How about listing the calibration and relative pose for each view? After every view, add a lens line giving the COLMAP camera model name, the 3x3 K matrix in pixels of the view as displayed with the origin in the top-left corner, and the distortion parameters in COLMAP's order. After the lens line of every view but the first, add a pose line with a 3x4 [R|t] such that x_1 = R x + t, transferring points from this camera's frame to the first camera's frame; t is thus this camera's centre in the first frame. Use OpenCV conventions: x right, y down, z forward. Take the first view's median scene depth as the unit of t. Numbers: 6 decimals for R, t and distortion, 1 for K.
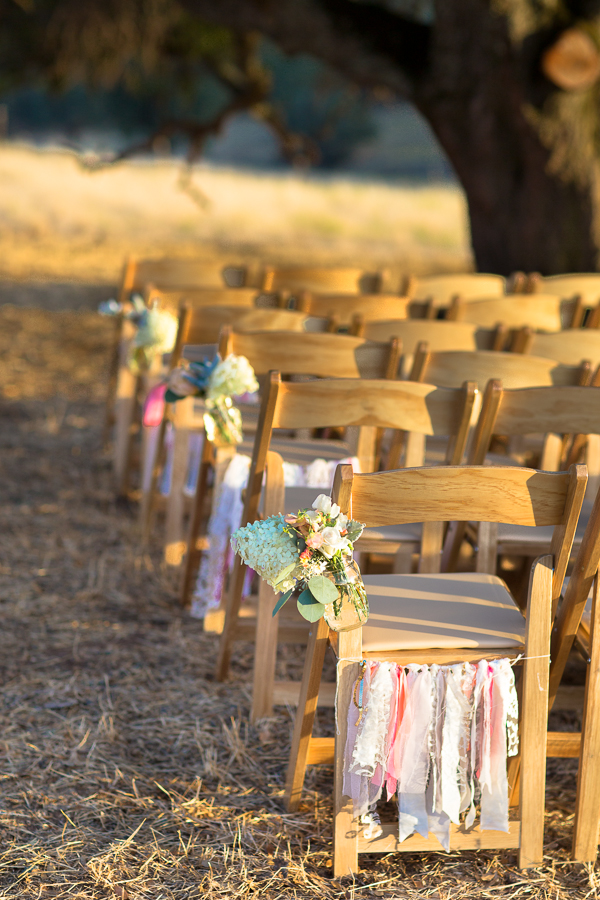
lens RADIAL K [[2368.9, 0, 317.9], [0, 2368.9, 411.6], [0, 0, 1]] dist [-0.021607, 0.444304]
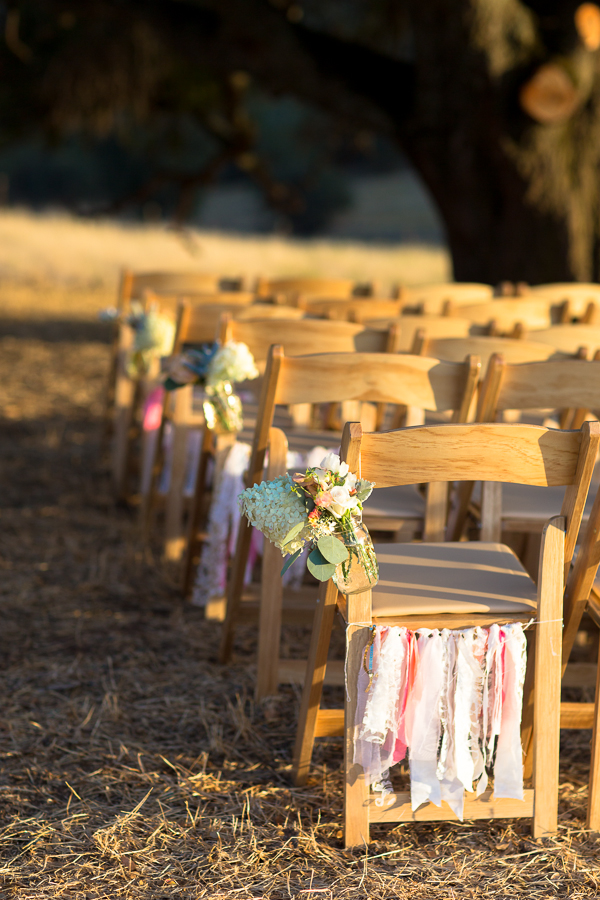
lens RADIAL K [[2229.6, 0, 299.6], [0, 2229.6, 425.9], [0, 0, 1]] dist [0.003521, 0.293588]
pose [[0.999956, -0.009358, -0.000629, -0.009141], [0.009348, 0.999848, -0.014688, 0.033156], [0.000766, 0.014681, 0.999892, 0.070228]]
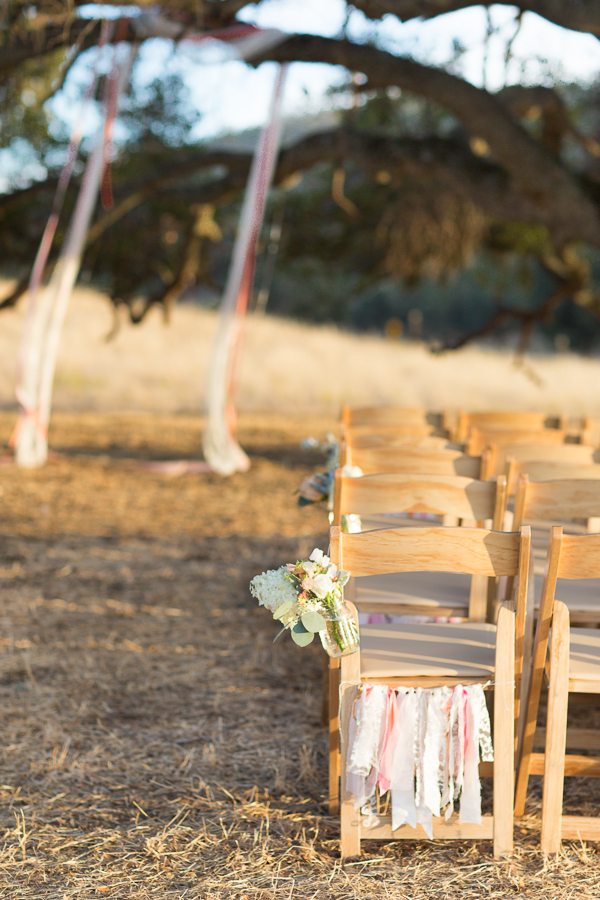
lens RADIAL K [[2179.3, 0, 300.0], [0, 2179.3, 450.0], [0, 0, 1]] dist [0.023136, 0.221936]
pose [[0.983036, -0.014485, -0.182842, 0.186613], [0.003021, 0.998020, -0.062826, 0.049667], [0.183390, 0.061208, 0.981133, -0.143253]]
